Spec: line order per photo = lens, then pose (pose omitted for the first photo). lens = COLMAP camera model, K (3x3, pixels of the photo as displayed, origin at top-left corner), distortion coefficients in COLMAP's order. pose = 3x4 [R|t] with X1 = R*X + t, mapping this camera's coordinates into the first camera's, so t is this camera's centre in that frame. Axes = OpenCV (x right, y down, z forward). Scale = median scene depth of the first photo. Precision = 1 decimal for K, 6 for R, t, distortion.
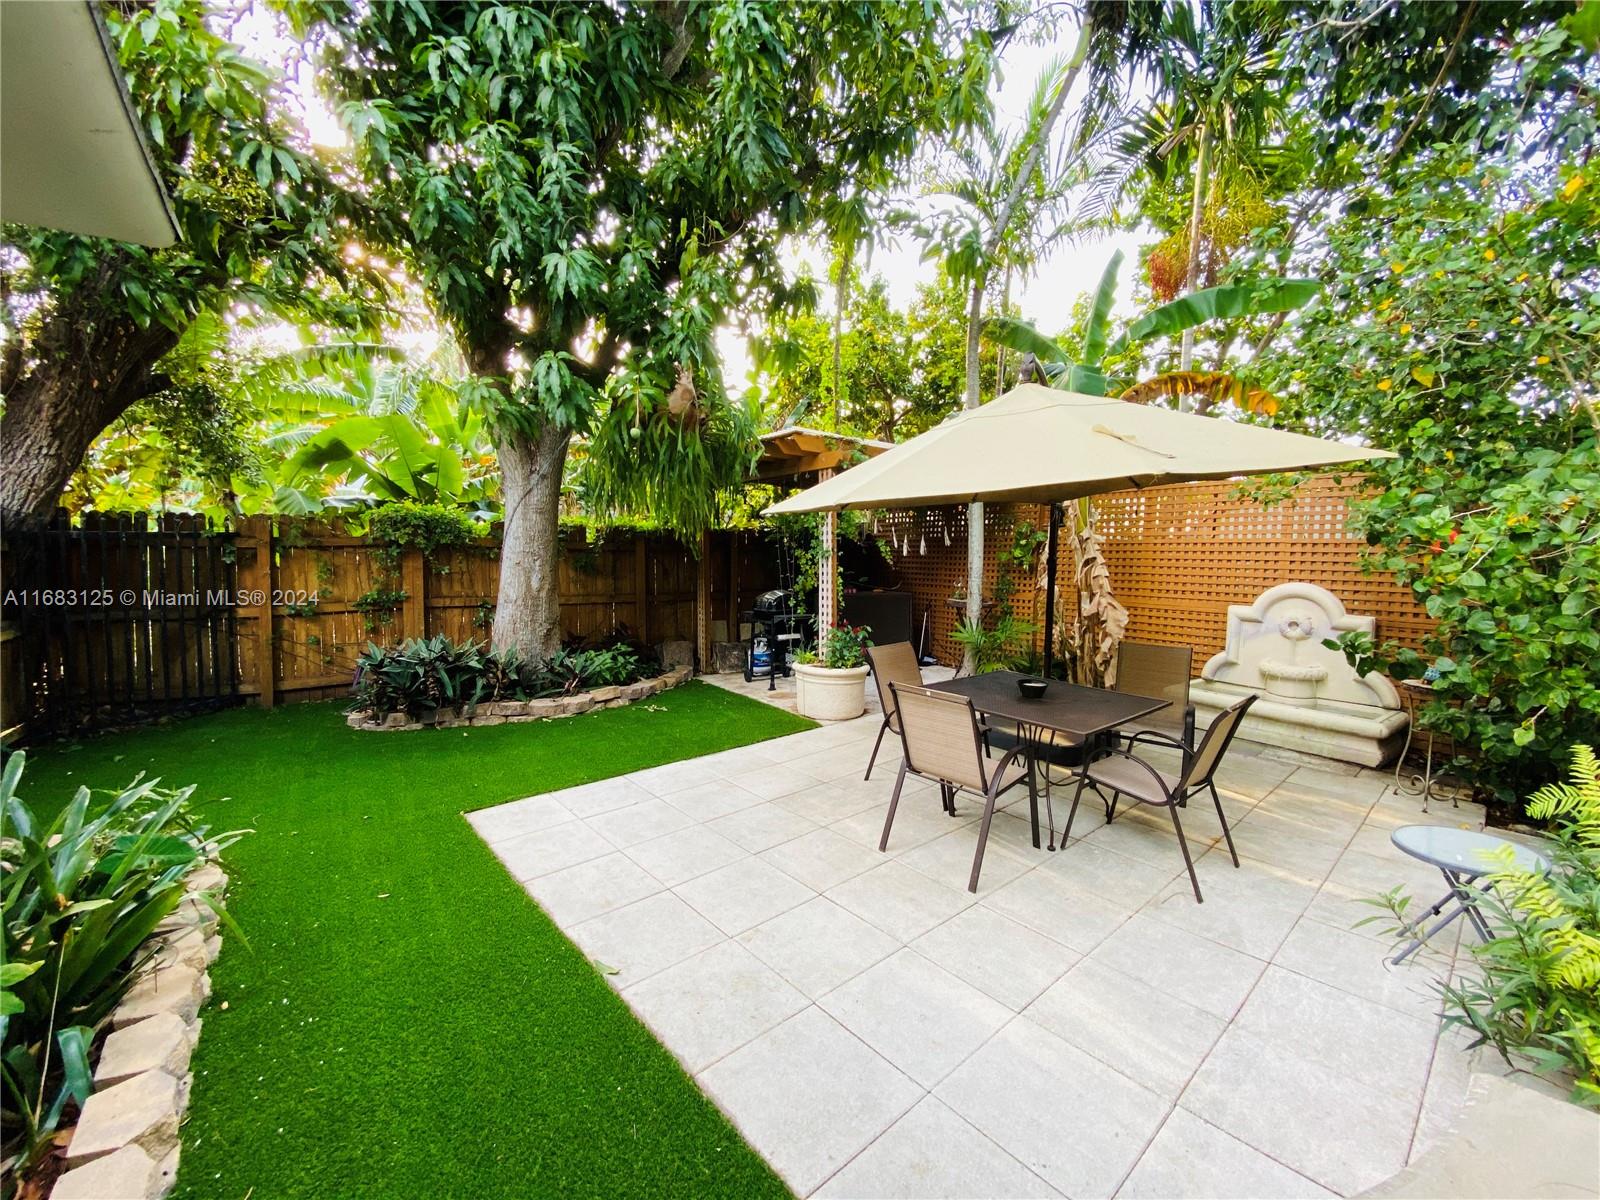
lens RADIAL K [[642.8, 0, 800.0], [0, 642.8, 600.0], [0, 0, 1]] dist [-0.013057, -0.000176]
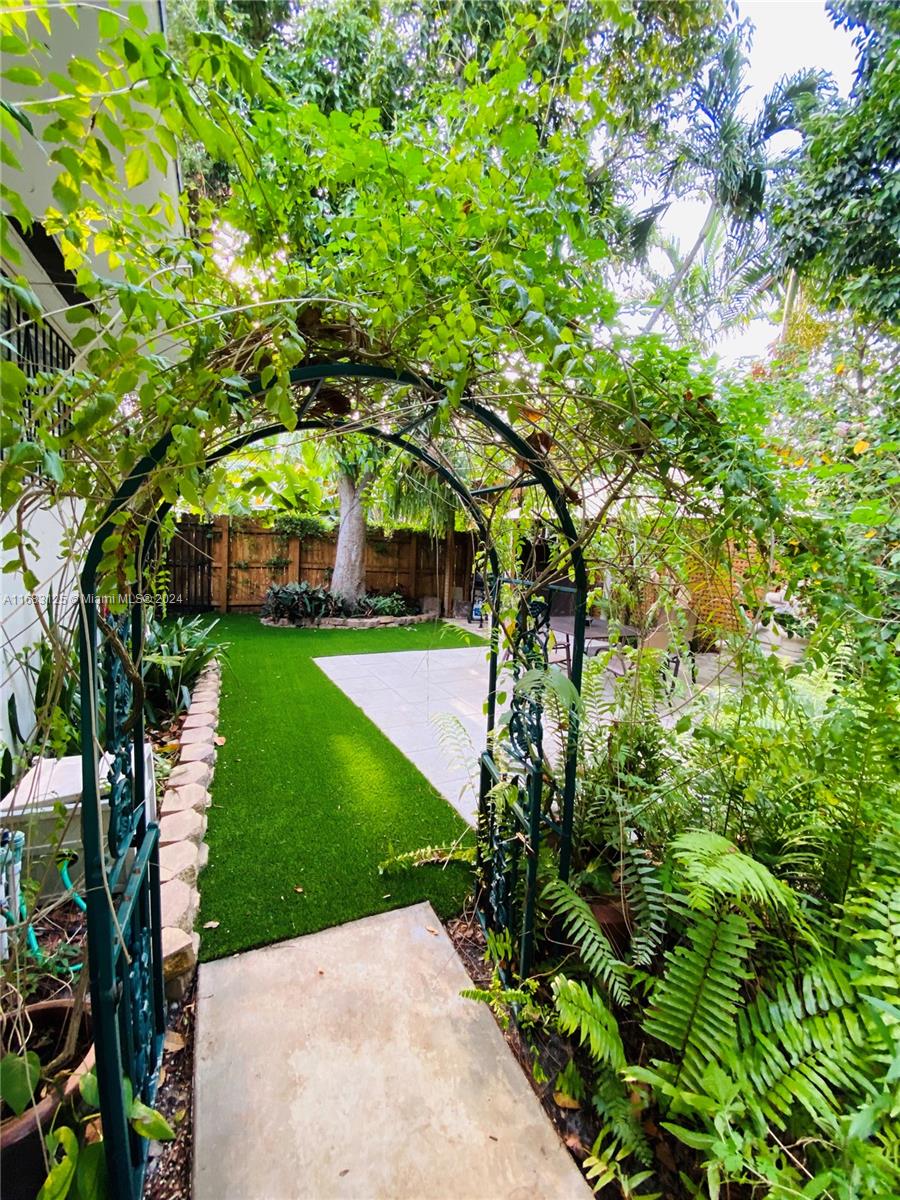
lens RADIAL K [[490.7, 0, 450.0], [0, 490.7, 600.0], [0, 0, 1]] dist [0.033971, -0.000206]
pose [[0.972426, 0.071377, -0.222022, 0.184082], [-0.064421, 0.997183, 0.038427, 0.022935], [0.224139, -0.023064, 0.974284, -0.332348]]
